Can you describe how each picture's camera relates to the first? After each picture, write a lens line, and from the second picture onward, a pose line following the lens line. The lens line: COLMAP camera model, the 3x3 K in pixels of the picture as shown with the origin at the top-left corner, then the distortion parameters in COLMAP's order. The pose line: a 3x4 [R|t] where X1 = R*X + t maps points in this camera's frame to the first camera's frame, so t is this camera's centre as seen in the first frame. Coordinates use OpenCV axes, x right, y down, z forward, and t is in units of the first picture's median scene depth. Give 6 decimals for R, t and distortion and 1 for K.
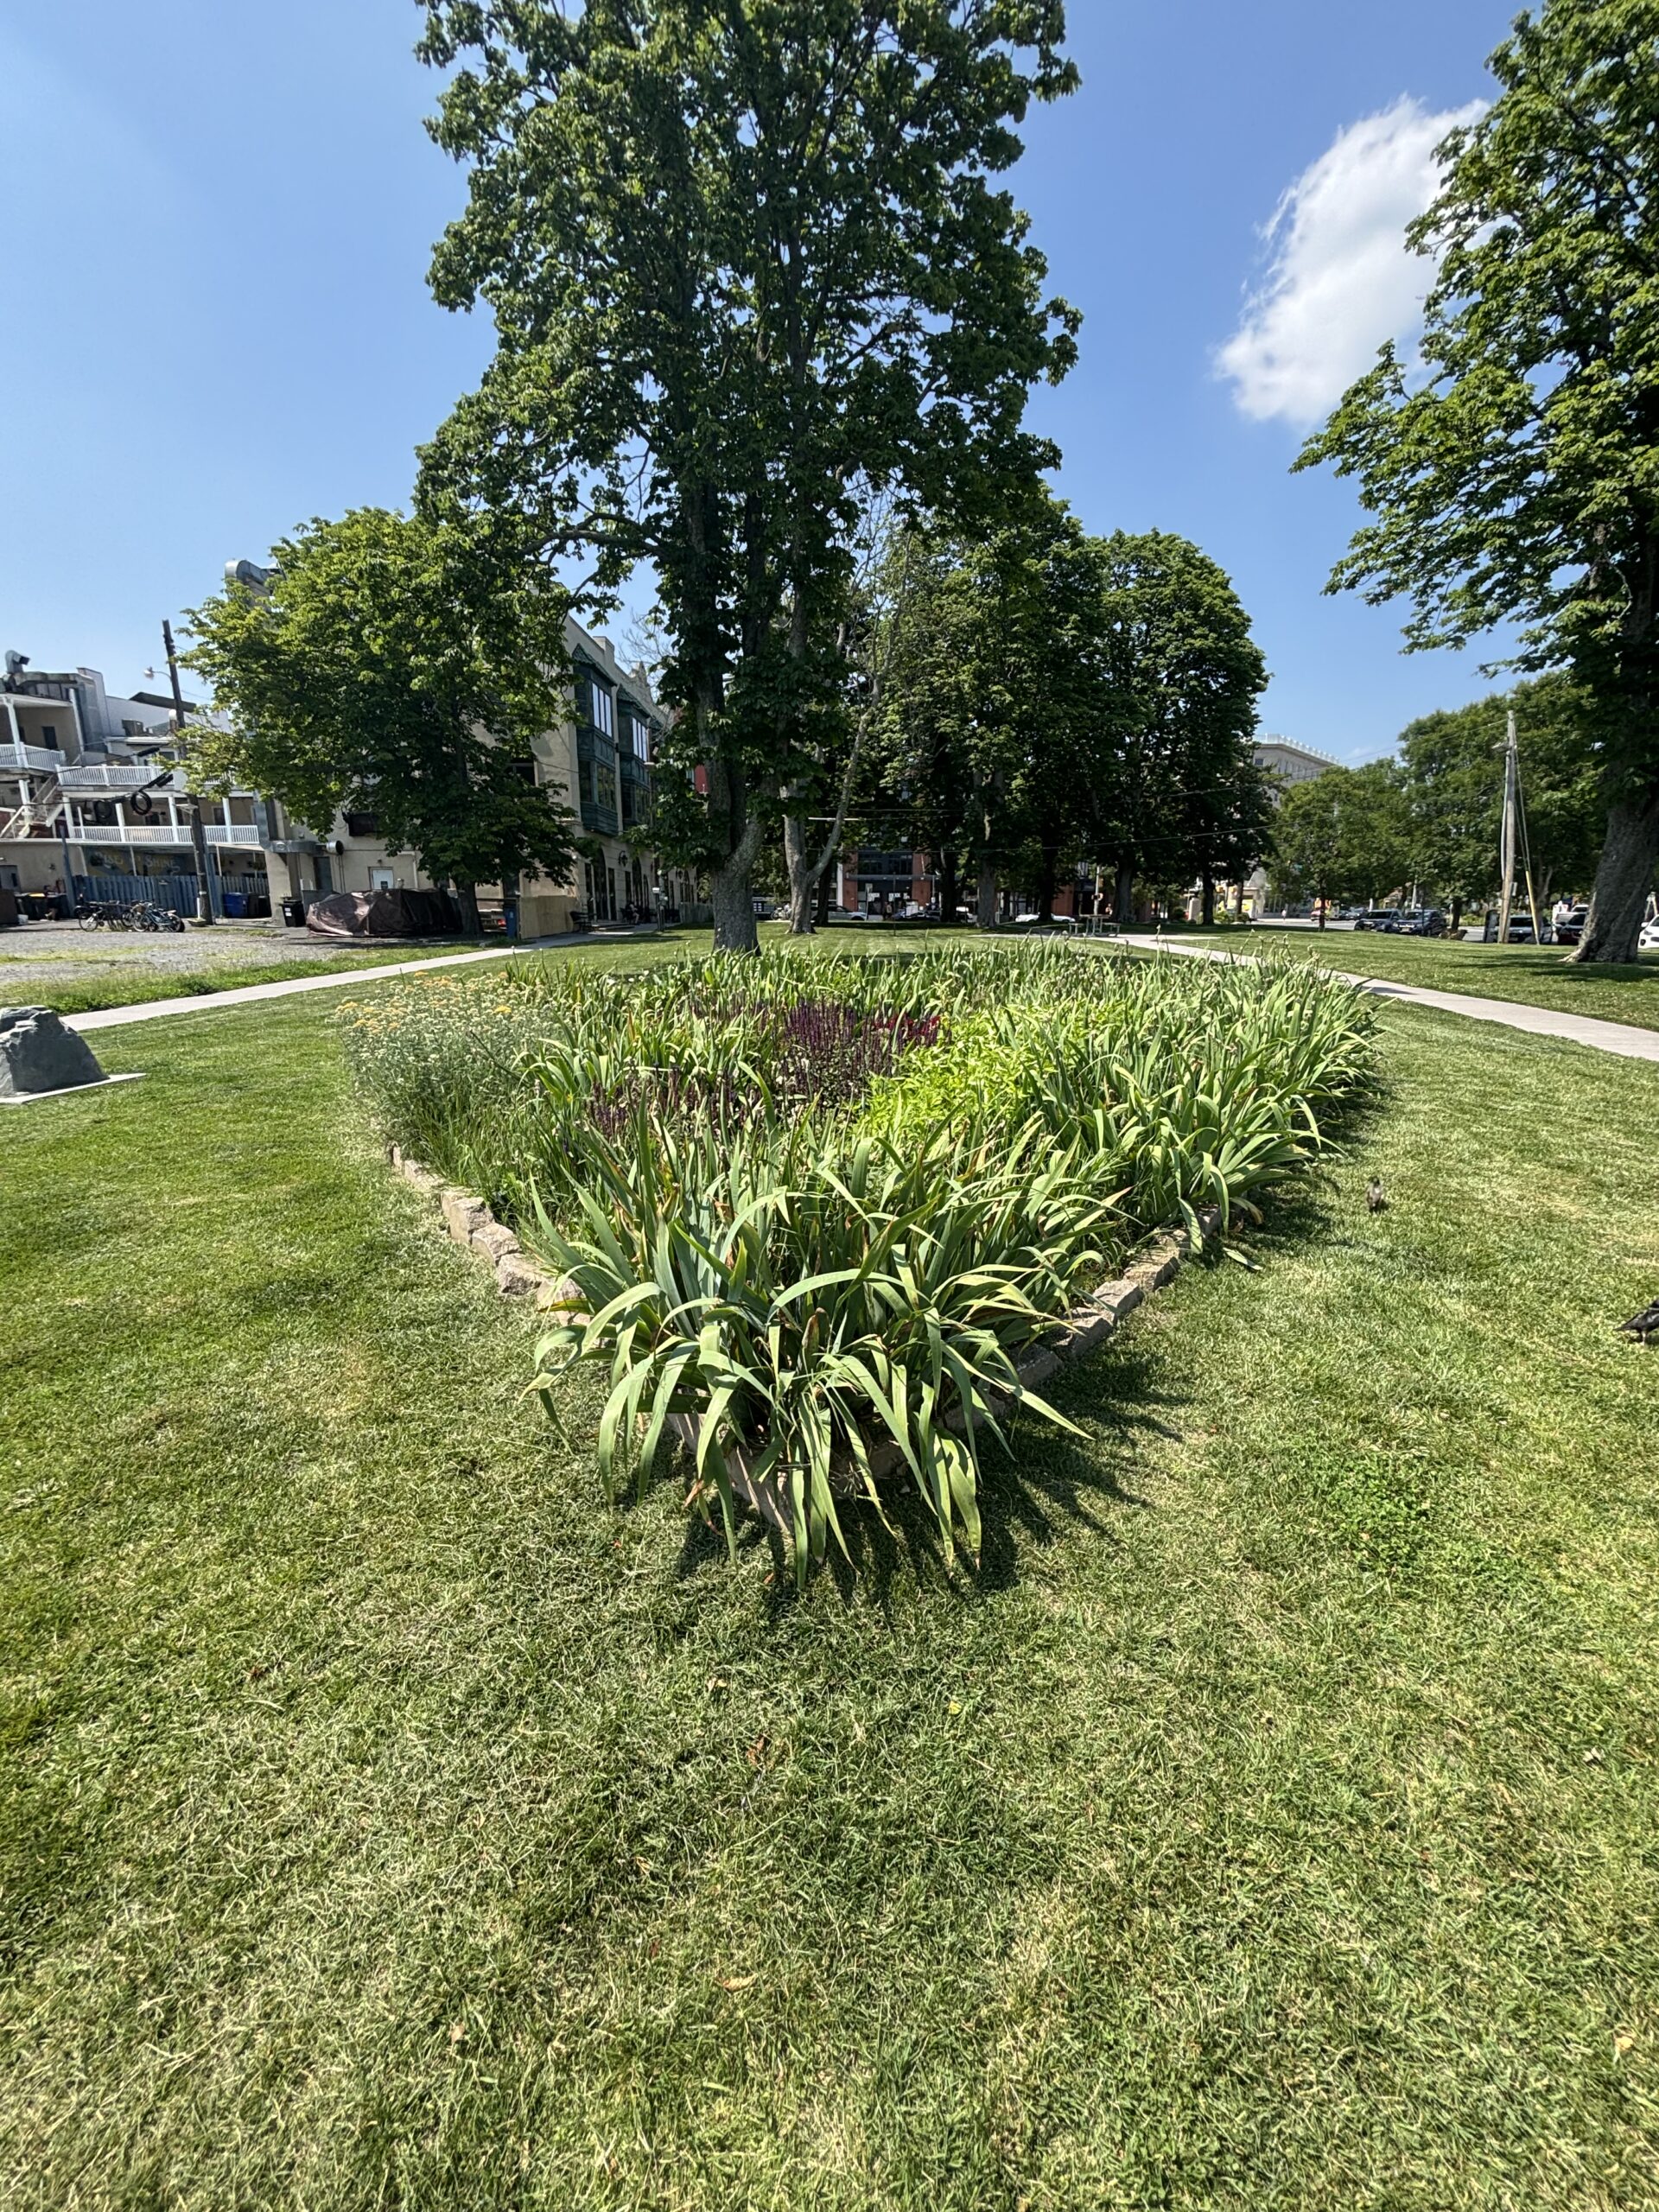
lens RADIAL K [[874.2, 0, 828.9], [0, 874.2, 1094.4], [0, 0, 1]] dist [0.001355, 0.000485]
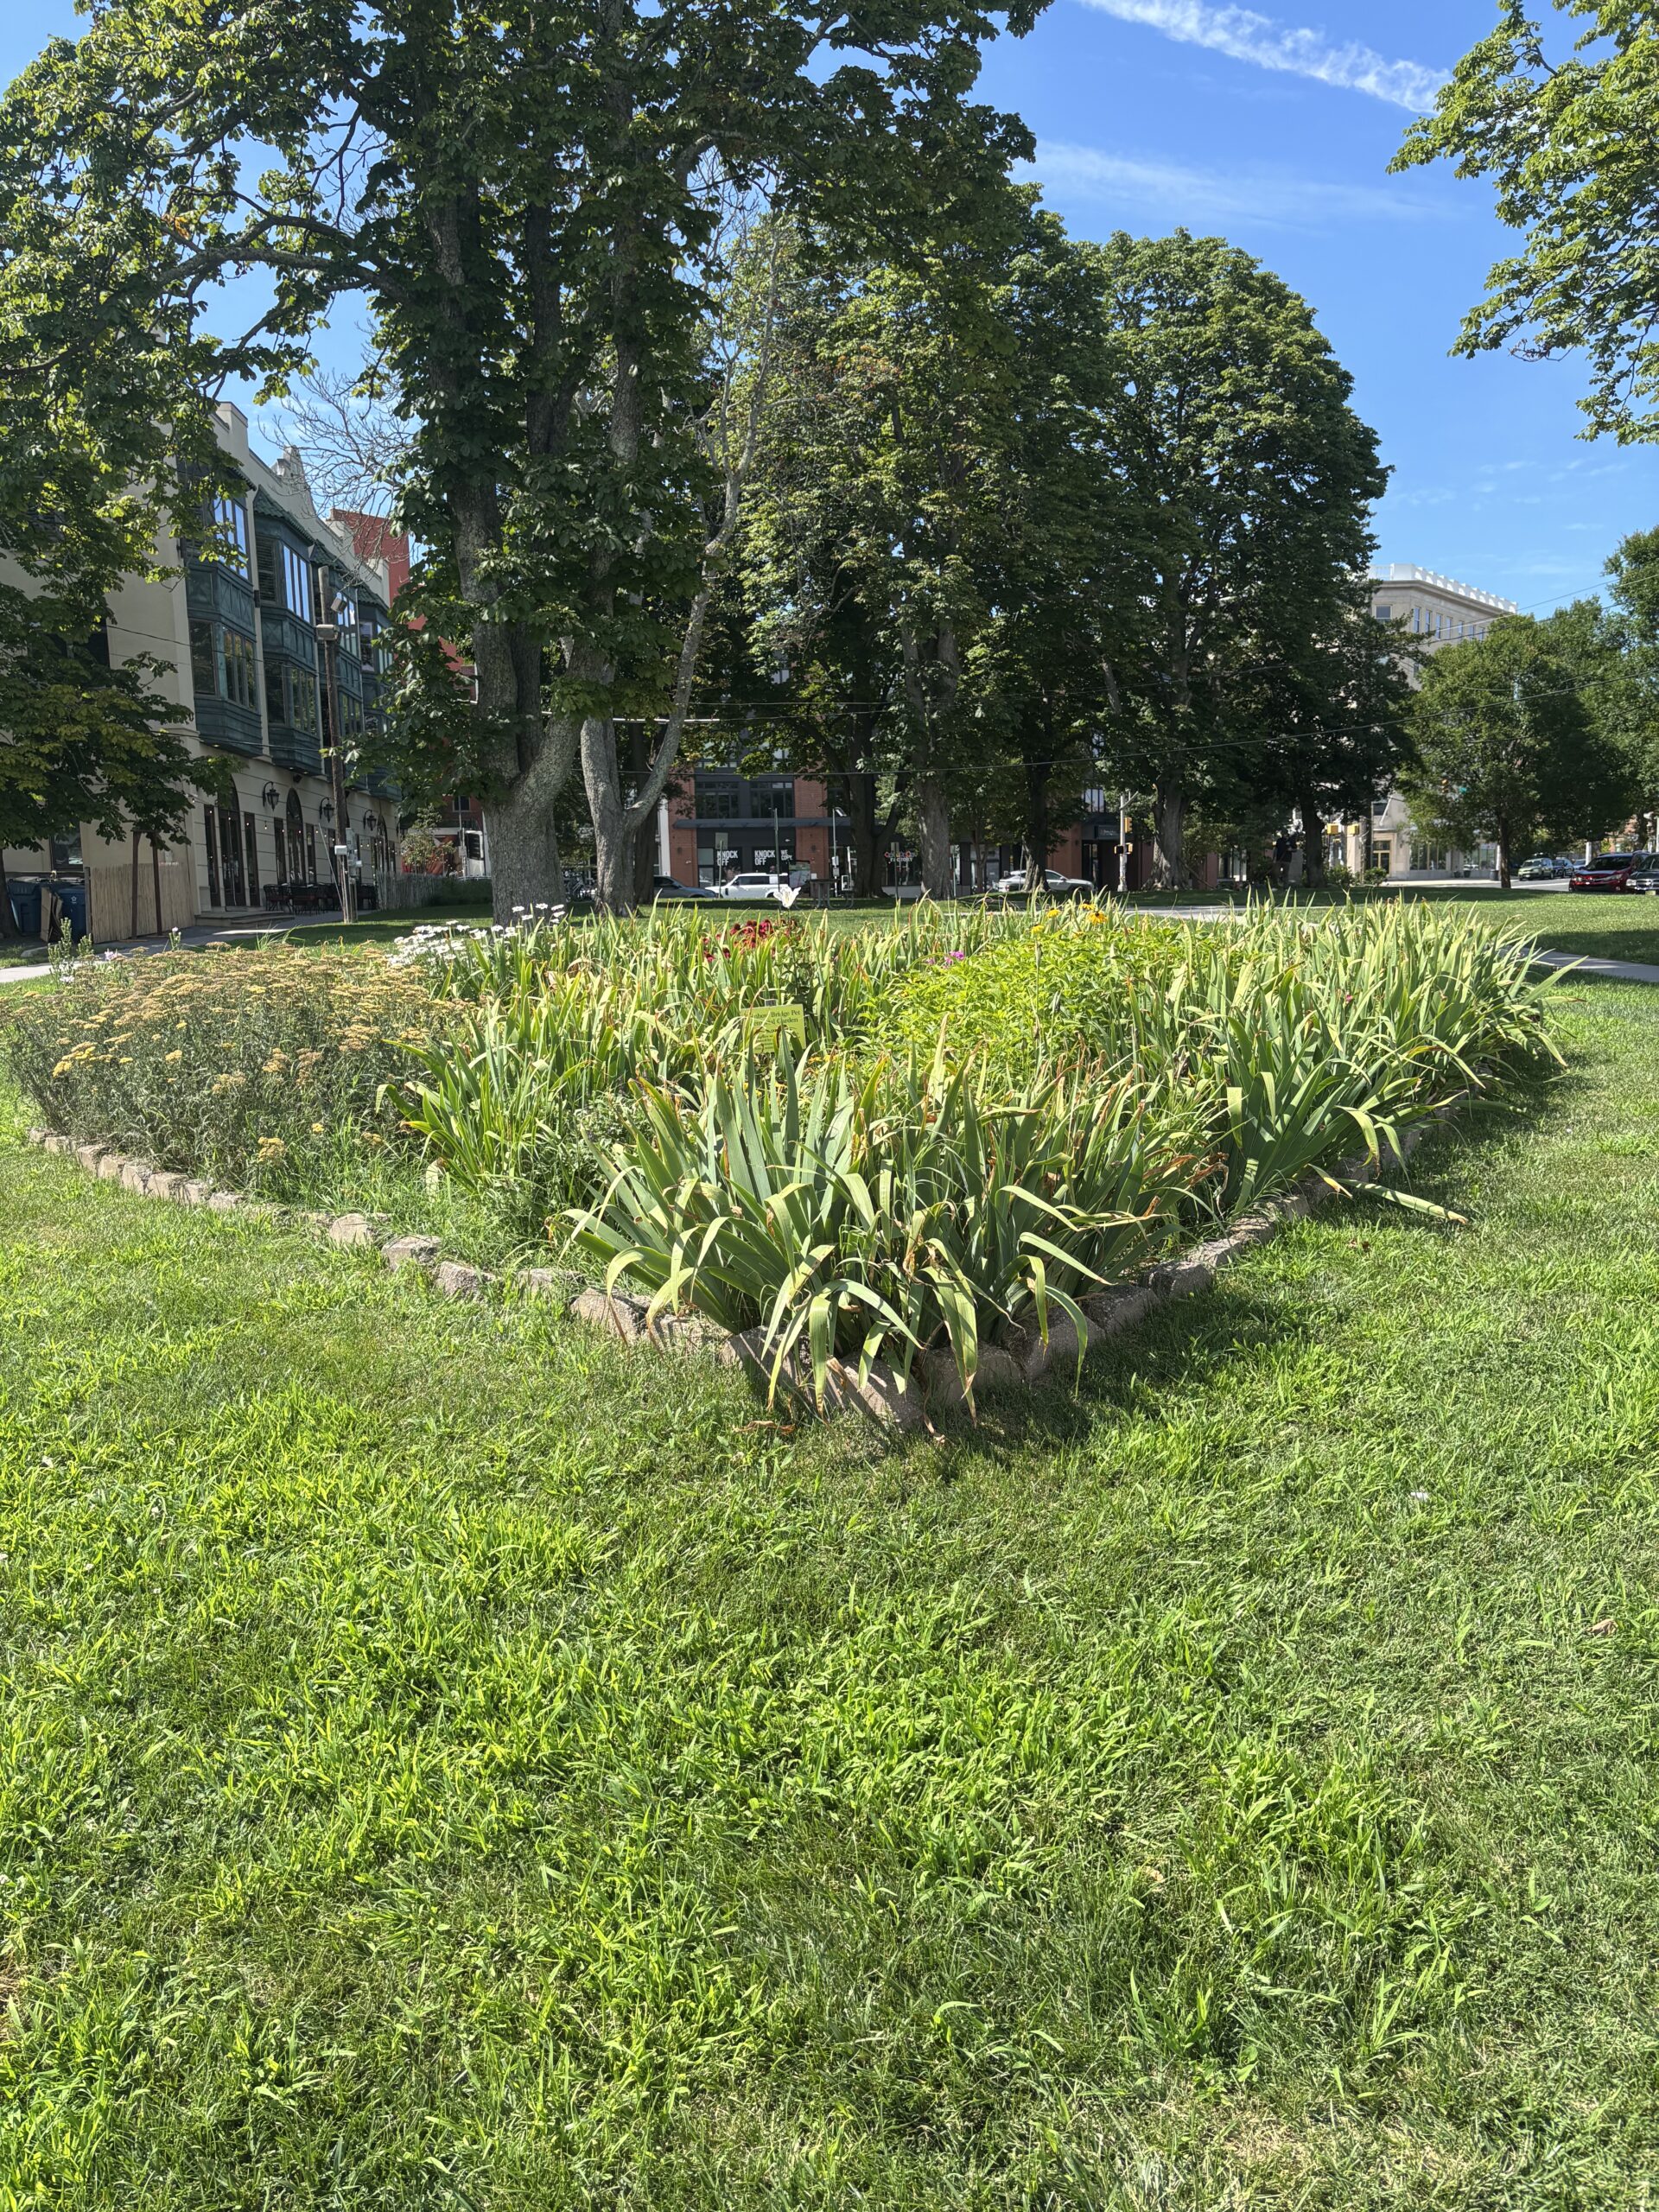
lens RADIAL K [[1669.9, 0, 816.2], [0, 1669.9, 1109.0], [0, 0, 1]] dist [0.004769, 0.008948]
pose [[0.993427, -0.041207, 0.106795, -0.041251], [0.049371, 0.995963, -0.074967, 0.037344], [-0.103275, 0.079747, 0.991451, -0.104930]]
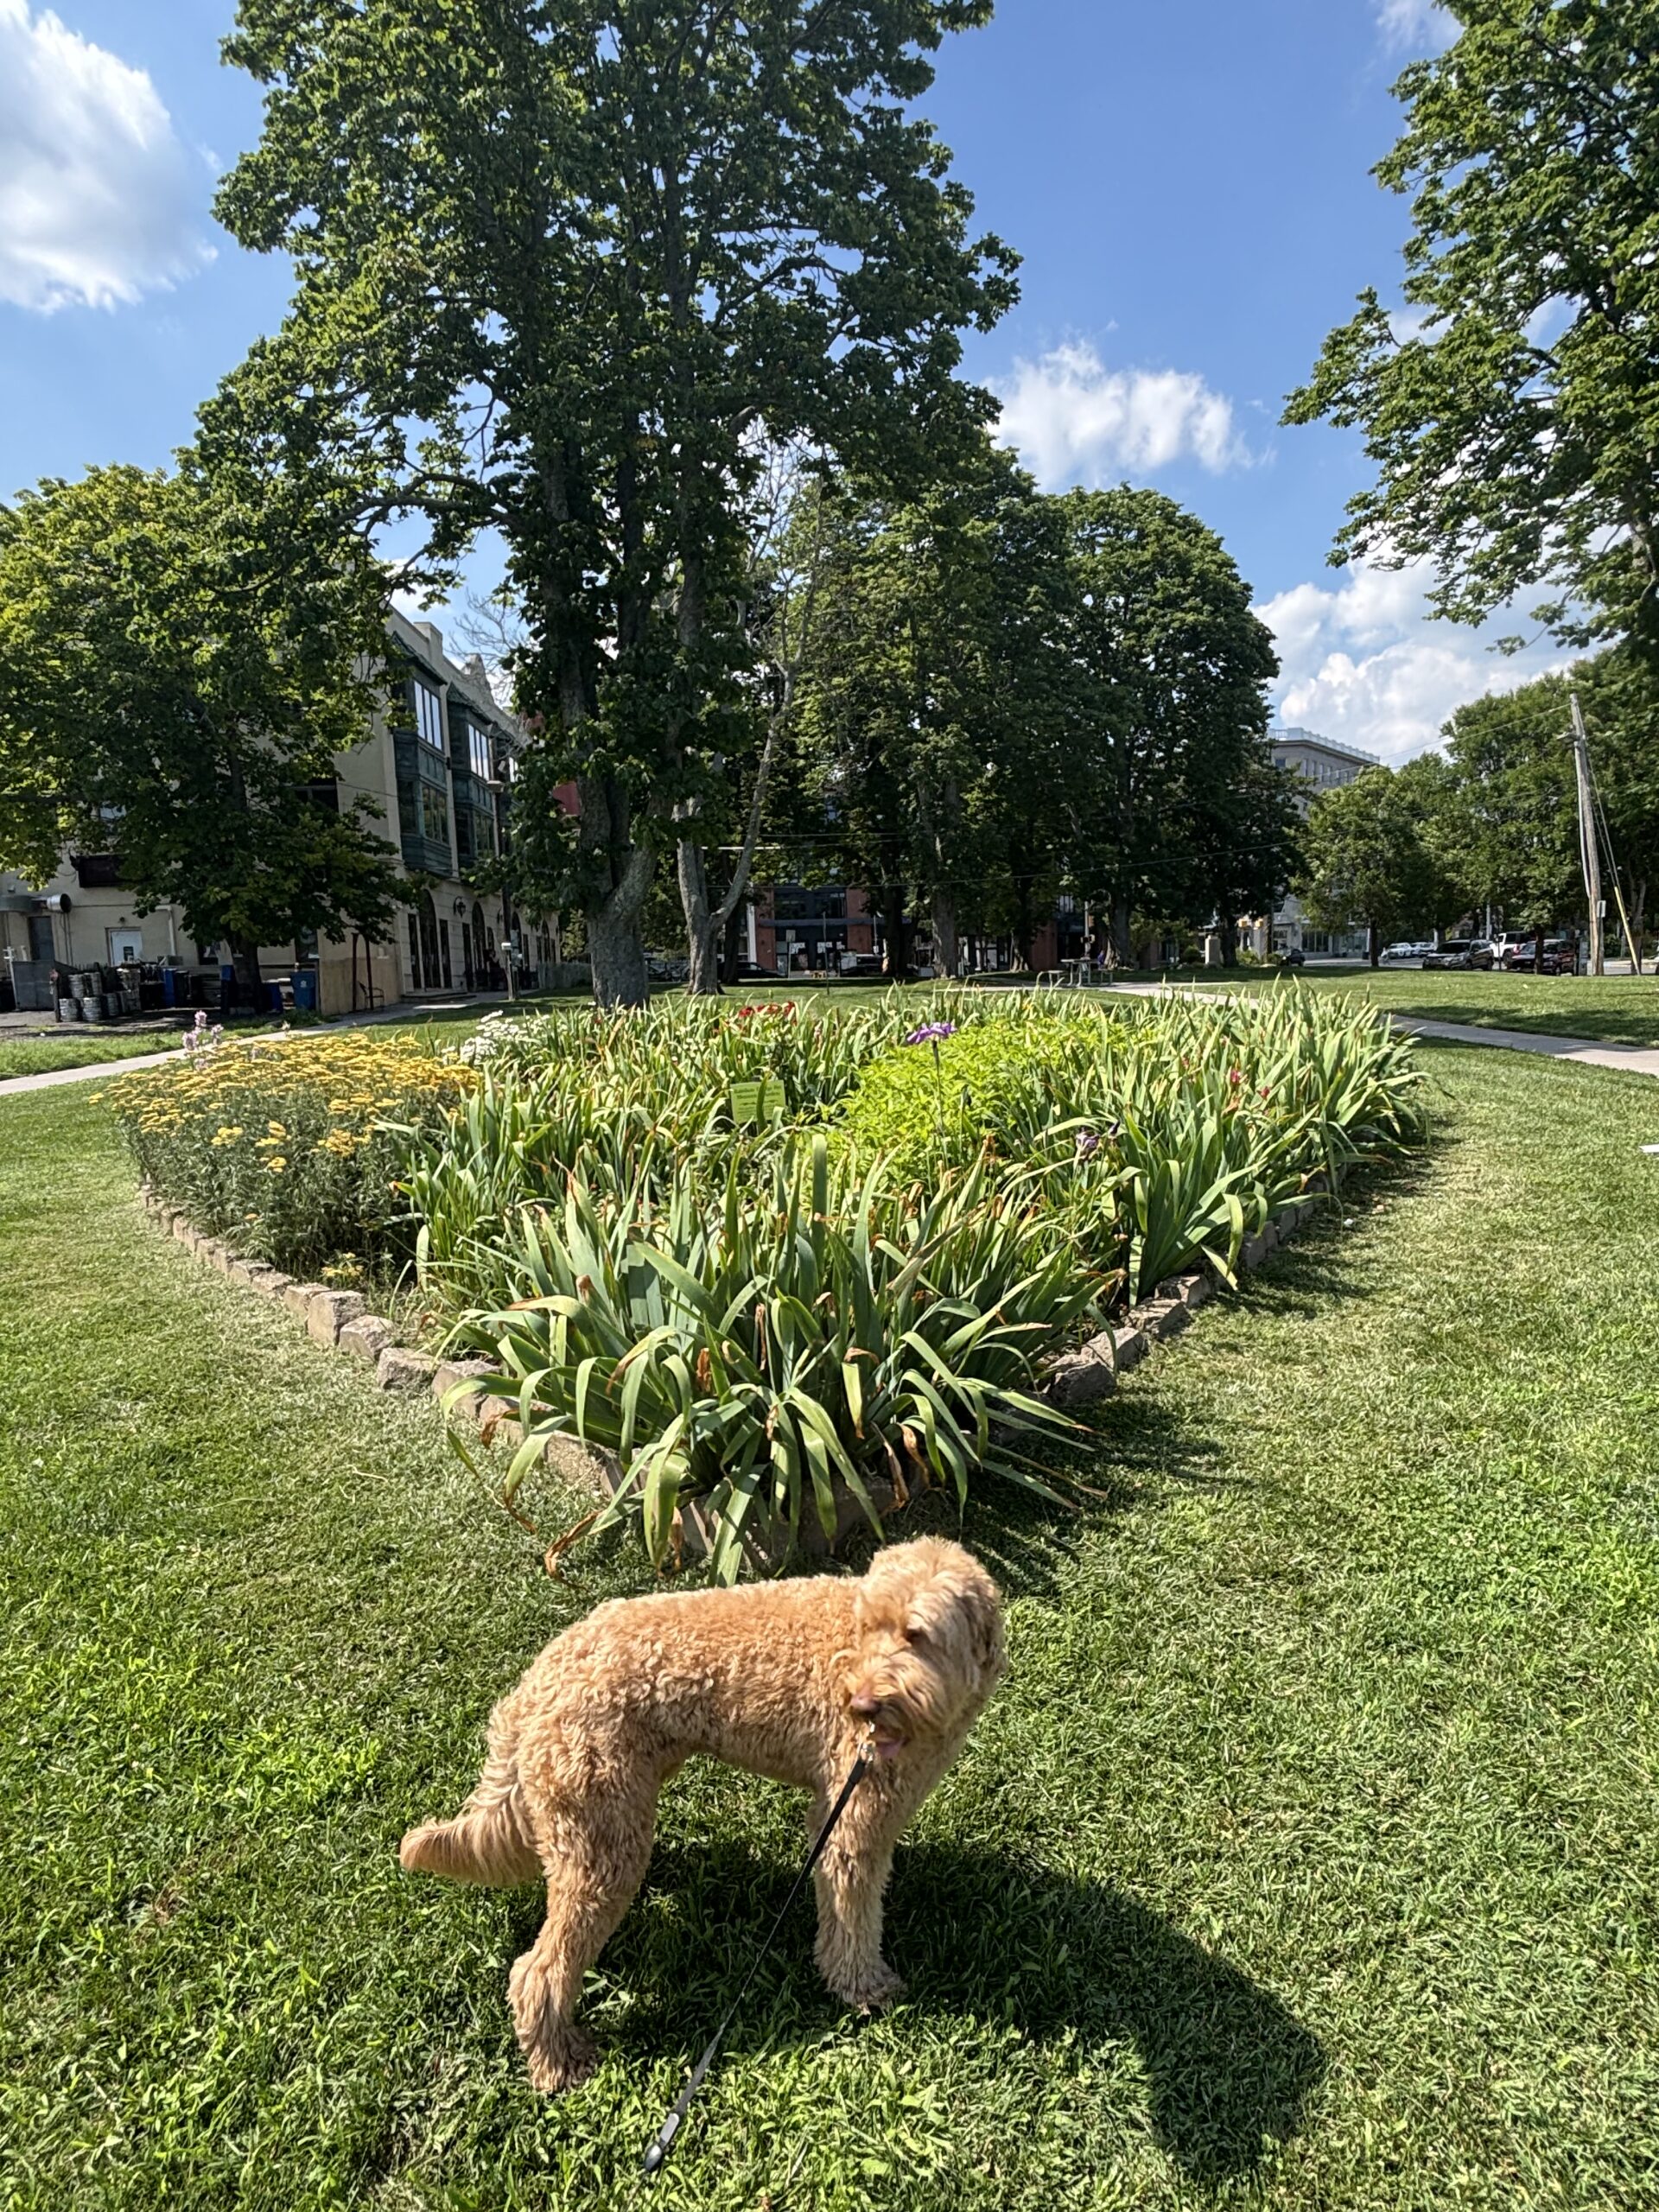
lens RADIAL K [[1219.8, 0, 834.5], [0, 1219.8, 1102.8], [0, 0, 1]] dist [0.003445, -0.002451]
pose [[0.995629, -0.045616, 0.081502, -0.015023], [0.053628, 0.993642, -0.098995, 0.023403], [-0.076468, 0.102933, 0.991745, -0.053213]]
